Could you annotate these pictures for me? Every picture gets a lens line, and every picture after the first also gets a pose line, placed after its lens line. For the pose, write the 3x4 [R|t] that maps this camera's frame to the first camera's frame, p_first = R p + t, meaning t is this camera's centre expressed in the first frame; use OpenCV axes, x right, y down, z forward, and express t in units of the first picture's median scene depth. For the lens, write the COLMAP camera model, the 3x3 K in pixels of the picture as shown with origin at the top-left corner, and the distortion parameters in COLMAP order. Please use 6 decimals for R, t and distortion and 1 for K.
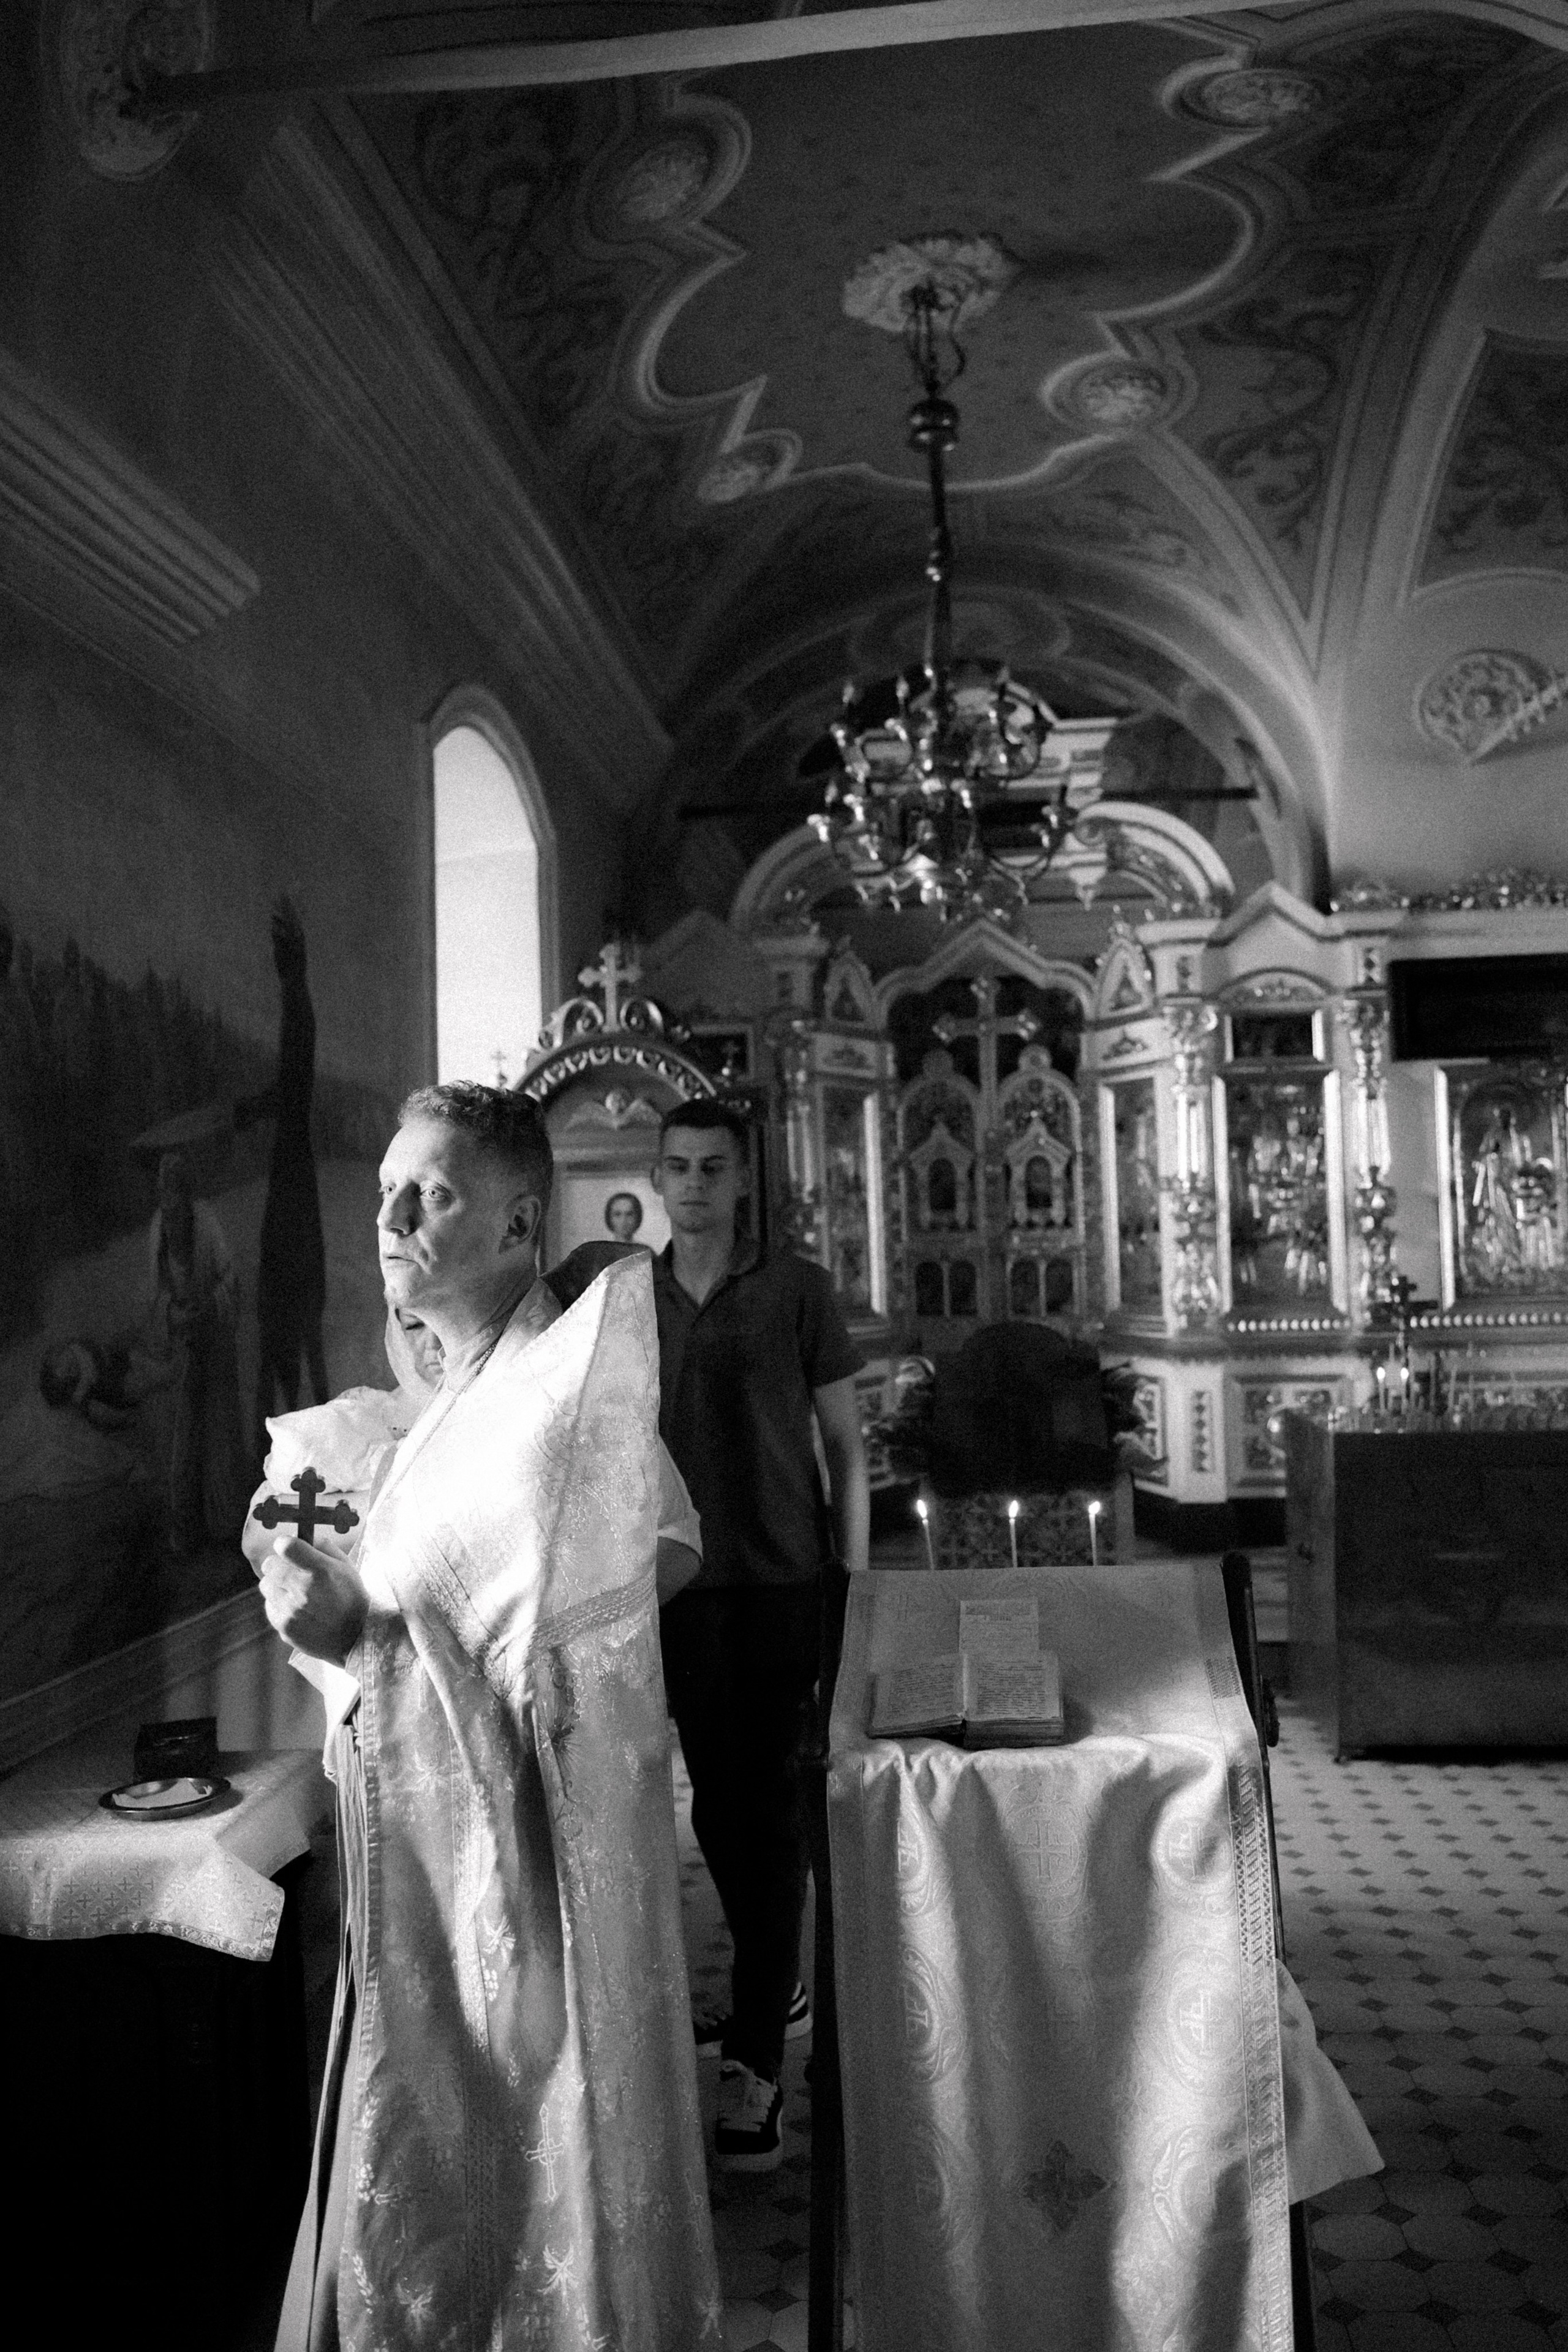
lens RADIAL K [[1887.3, 0, 784.0], [0, 1887.3, 1176.0], [0, 0, 1]] dist [0.008039, 0.000235]
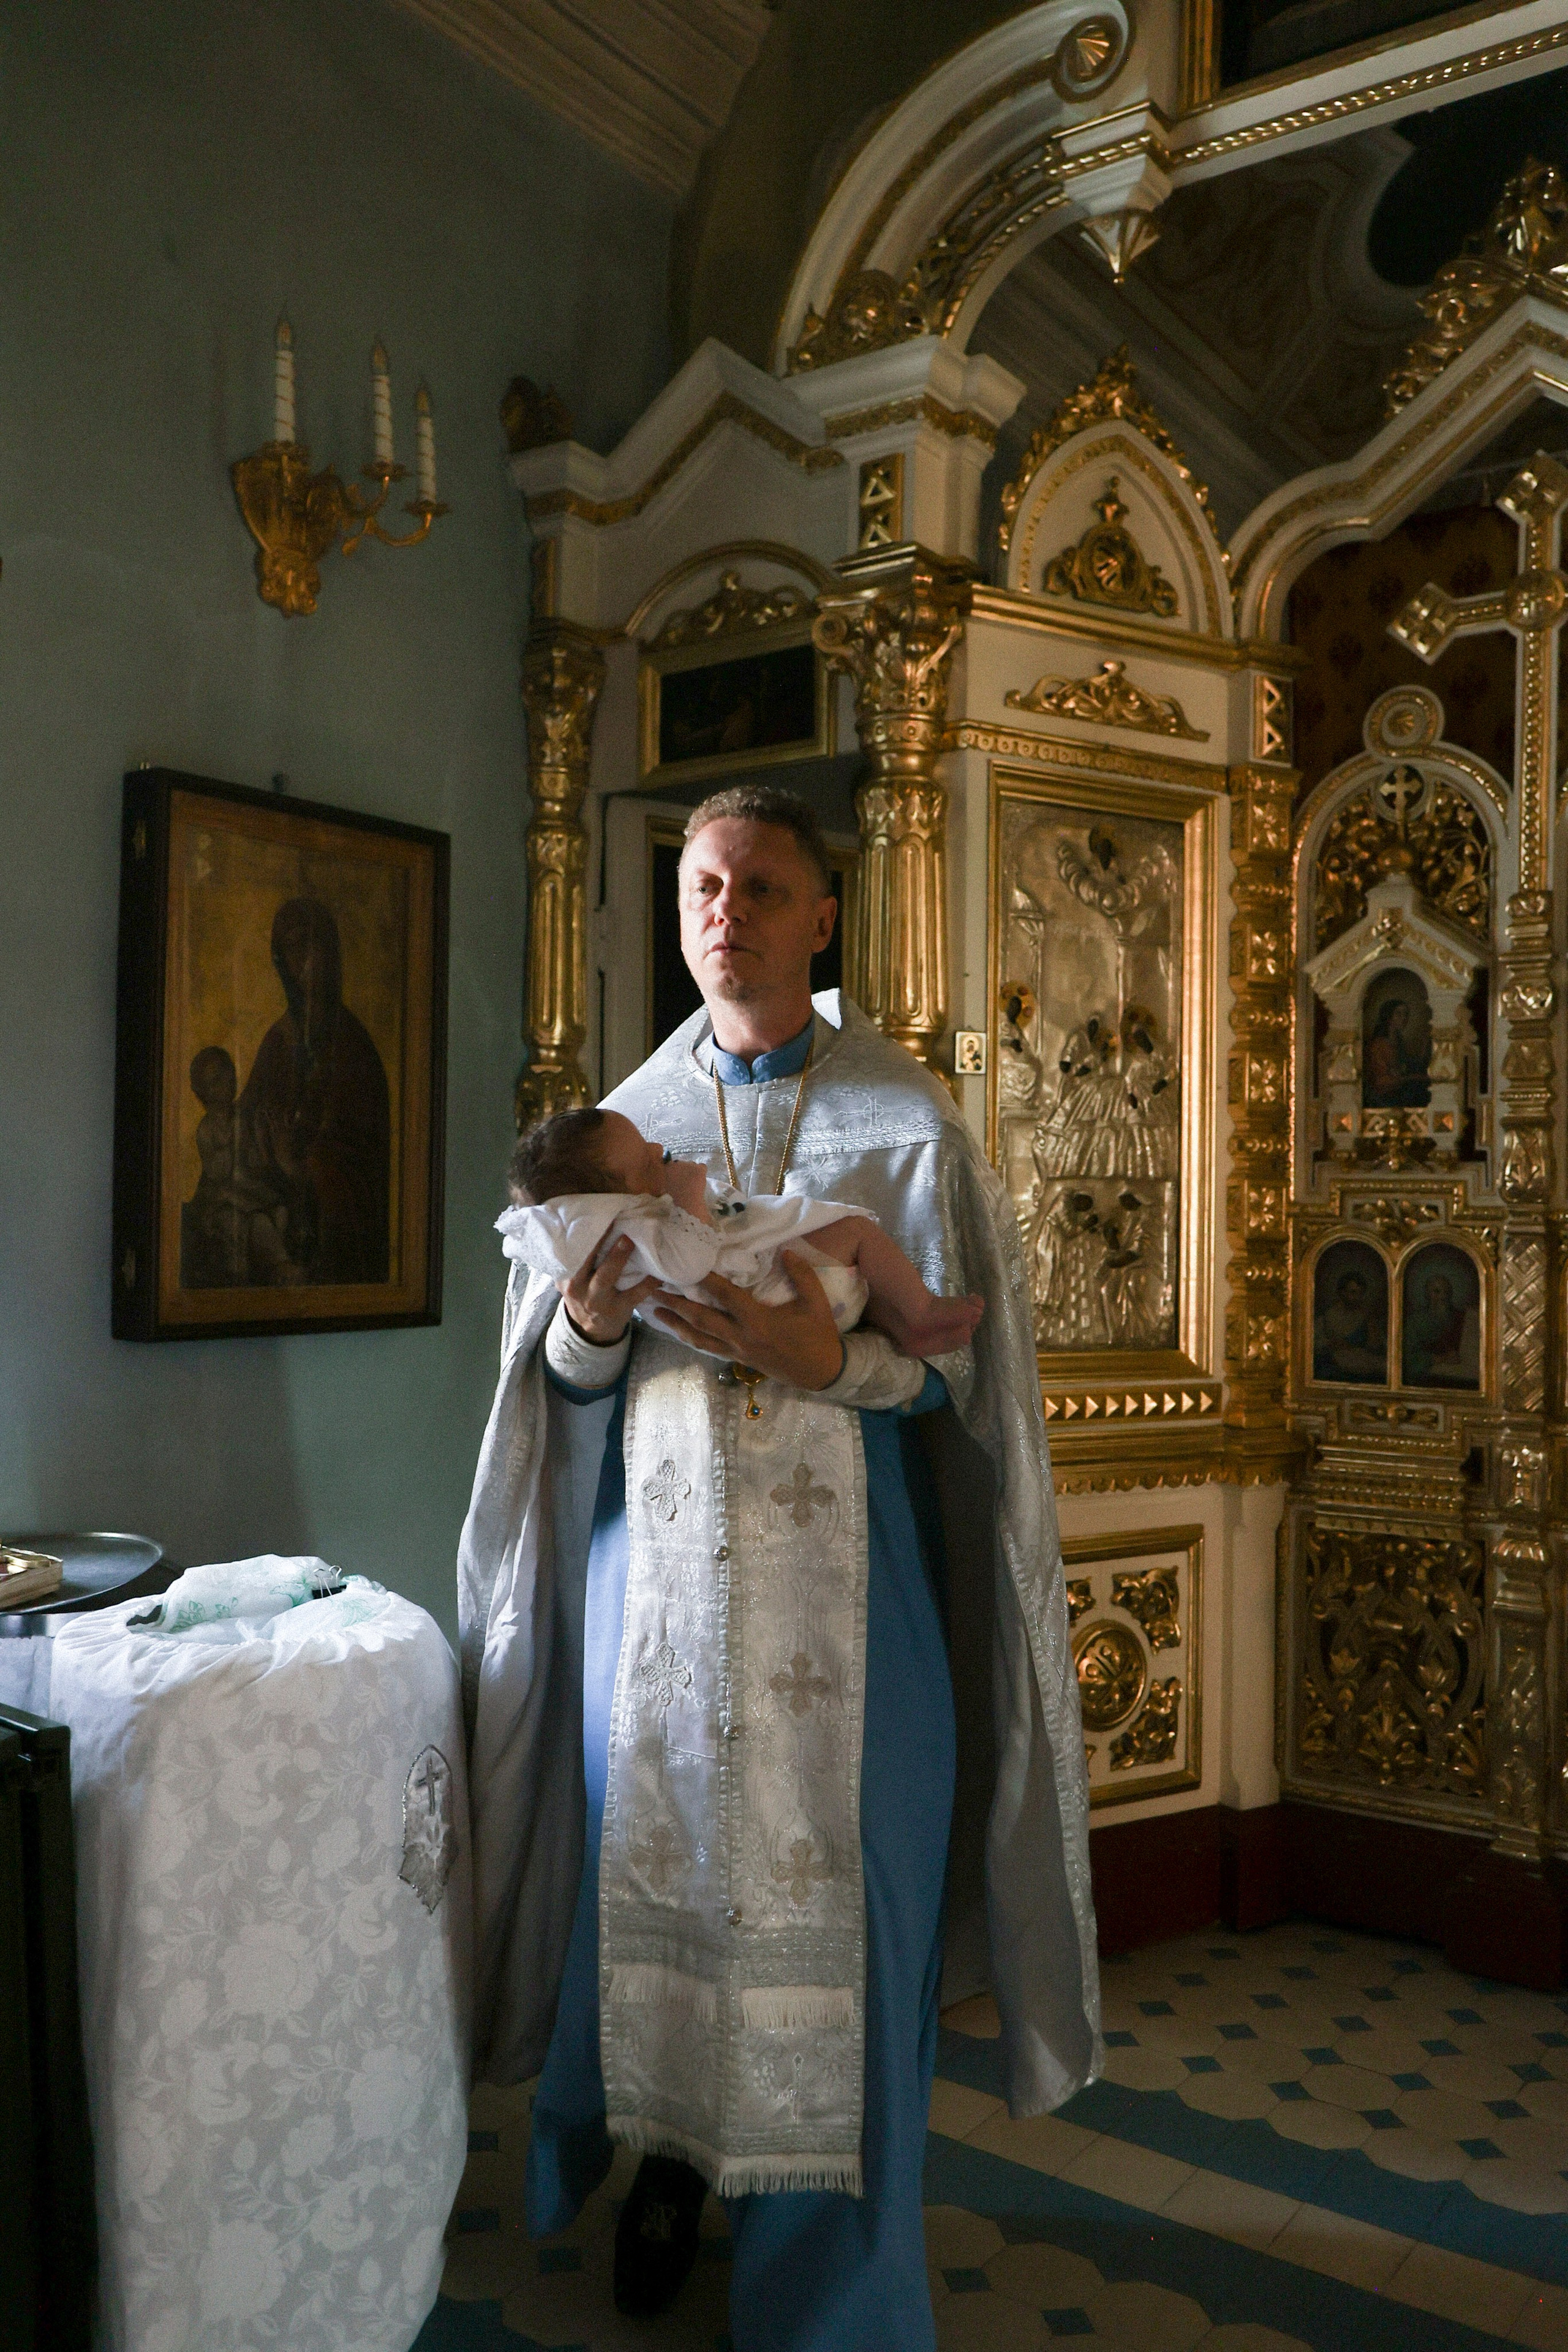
lens RADIAL K [[1887.3, 0, 784.0], [0, 1887.3, 1176.0], [0, 0, 1]] dist [0.008039, 0.000235]
pose [[0.881211, 0.041191, -0.470925, 0.155470], [-0.021708, 0.998672, 0.046731, 0.016836], [0.472224, -0.030957, 0.880935, 0.608605]]
